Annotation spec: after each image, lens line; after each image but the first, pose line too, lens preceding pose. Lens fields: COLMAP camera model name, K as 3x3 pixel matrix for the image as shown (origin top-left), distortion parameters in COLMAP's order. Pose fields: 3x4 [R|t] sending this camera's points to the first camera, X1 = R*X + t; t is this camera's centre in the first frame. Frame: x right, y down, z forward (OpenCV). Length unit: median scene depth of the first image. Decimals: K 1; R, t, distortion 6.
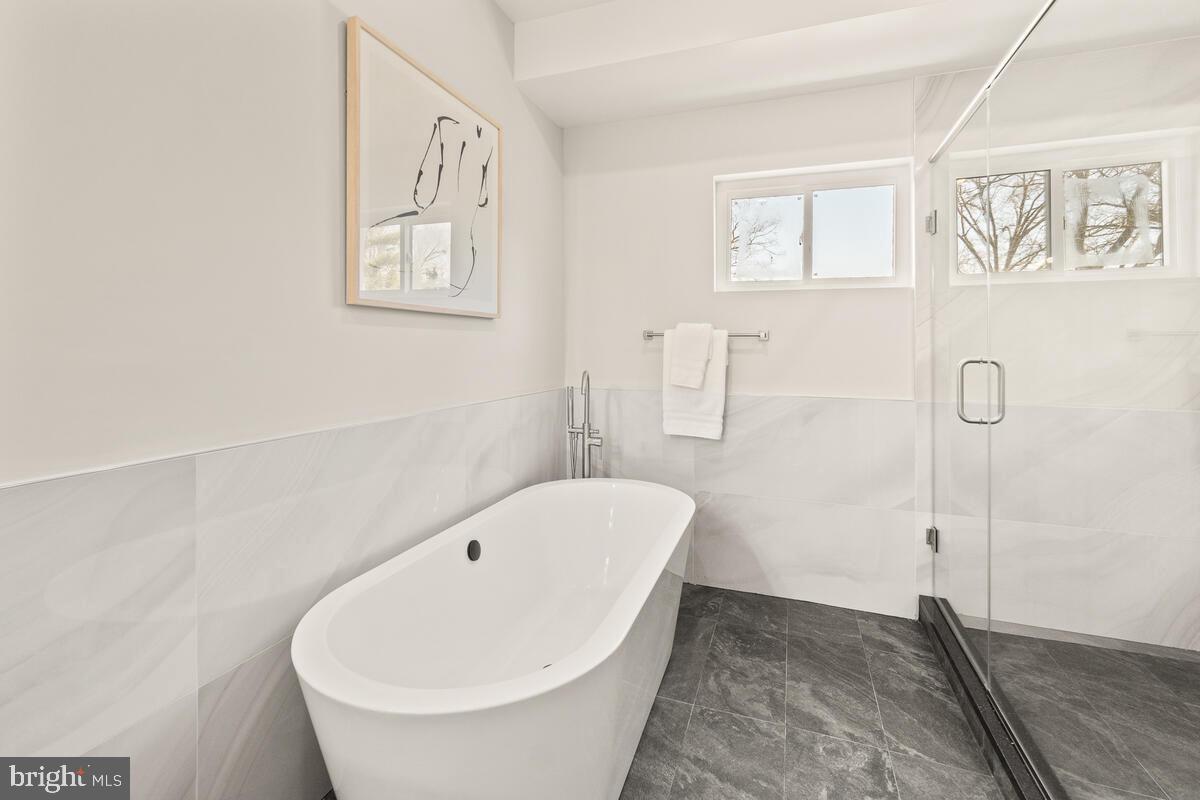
lens RADIAL K [[528.7, 0, 586.5], [0, 528.7, 338.2], [0, 0, 1]] dist [-0.012751, -0.000176]
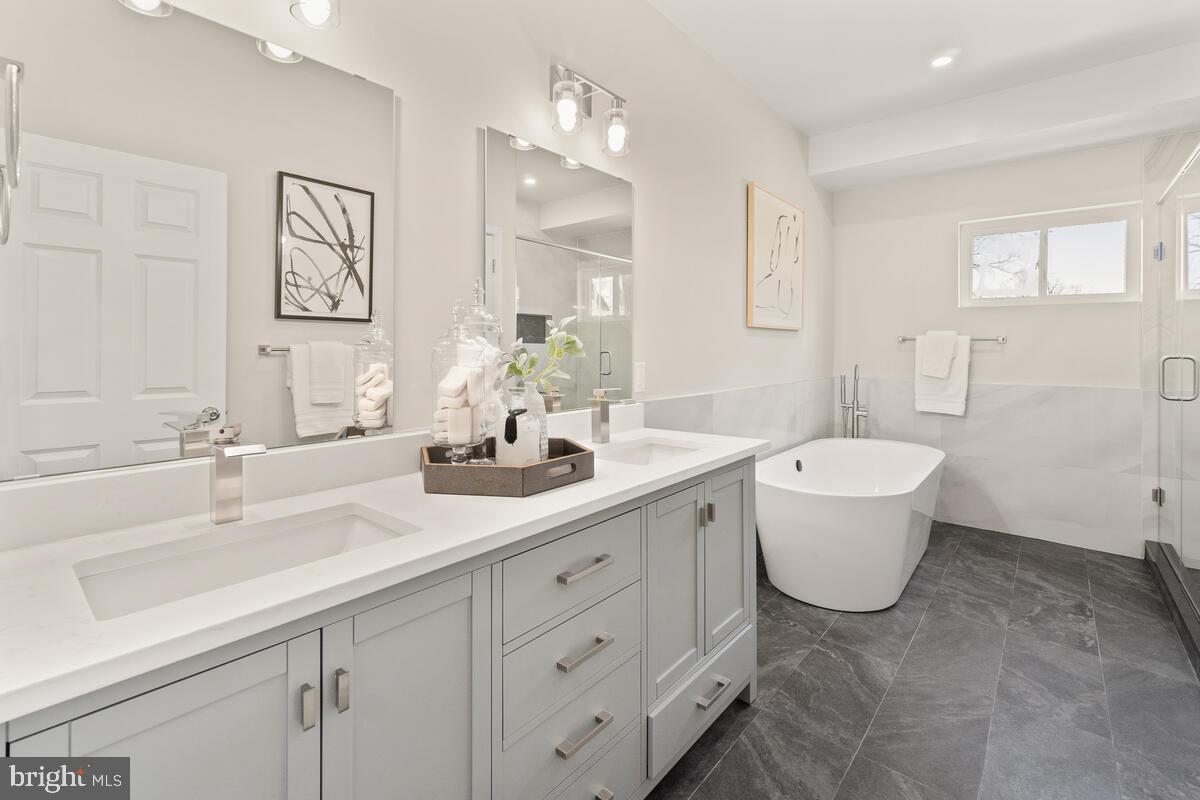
lens RADIAL K [[532.0, 0, 595.2], [0, 532.0, 349.4], [0, 0, 1]] dist [-0.000835, 0.000168]
pose [[0.941878, 0.000202, -0.335954, -0.202205], [0.006022, 0.999829, 0.017484, -0.011082], [0.335900, -0.018491, 0.941716, -0.683217]]
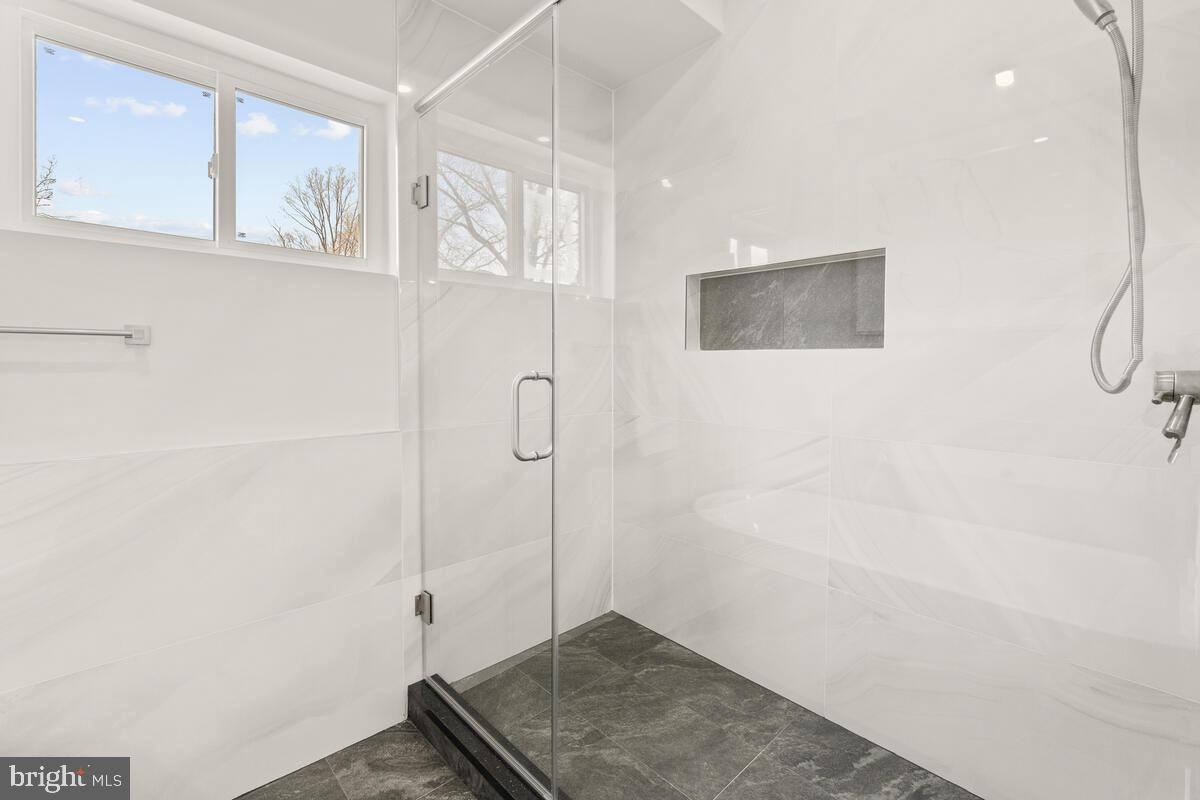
lens RADIAL K [[529.3, 0, 600.0], [0, 529.3, 375.9], [0, 0, 1]] dist [-0.001743, 0.000007]
pose [[0.432497, -0.029353, 0.901157, 0.080423], [-0.014804, 0.999104, 0.039649, 0.008276], [-0.901514, -0.030489, 0.431675, 0.436295]]
